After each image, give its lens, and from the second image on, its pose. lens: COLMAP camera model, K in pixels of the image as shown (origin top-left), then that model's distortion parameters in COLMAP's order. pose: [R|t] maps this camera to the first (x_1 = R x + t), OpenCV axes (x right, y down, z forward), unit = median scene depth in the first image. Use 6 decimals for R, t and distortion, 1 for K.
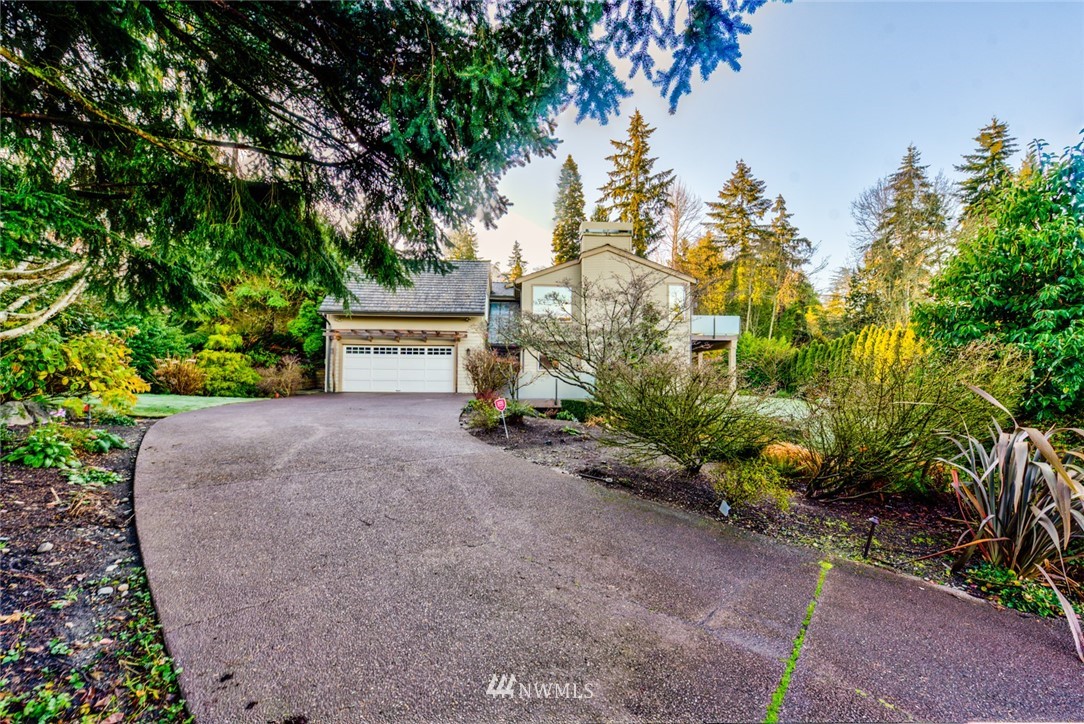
lens RADIAL K [[422.2, 0, 532.5], [0, 422.2, 362.1], [0, 0, 1]] dist [0.001066, 0.000185]
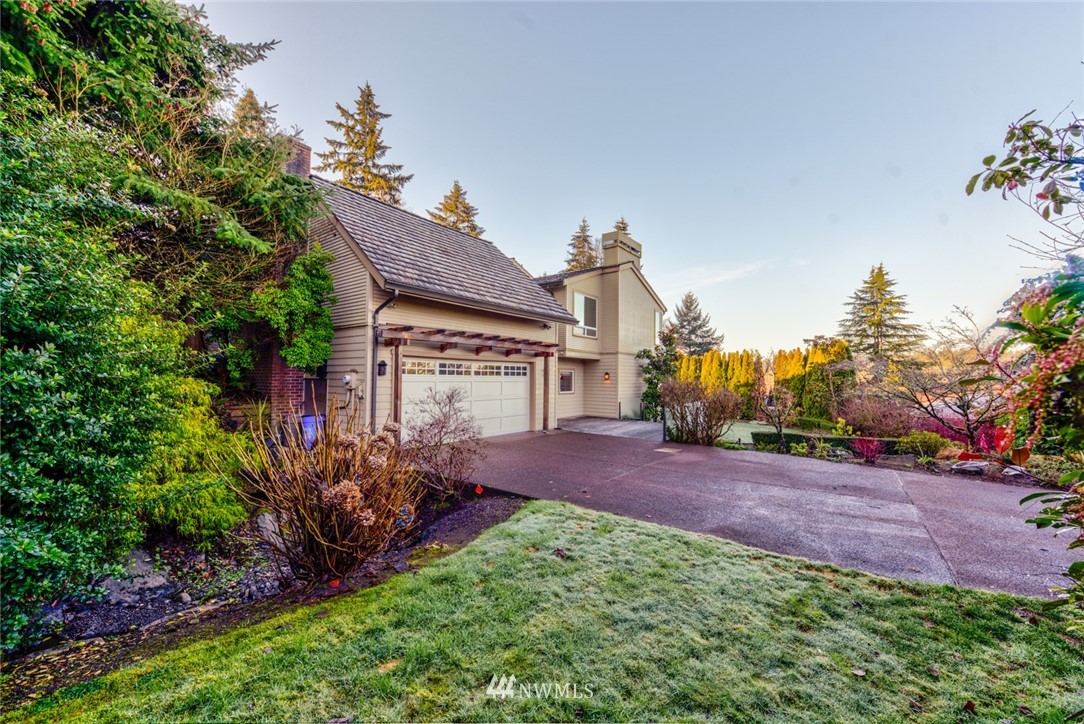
lens RADIAL K [[422.2, 0, 532.5], [0, 422.2, 362.1], [0, 0, 1]] dist [0.001066, 0.000185]
pose [[0.641901, 0.024310, 0.766402, -0.301244], [-0.024418, 0.999638, -0.011257, -0.013668], [-0.766399, -0.011489, 0.642262, 0.235276]]
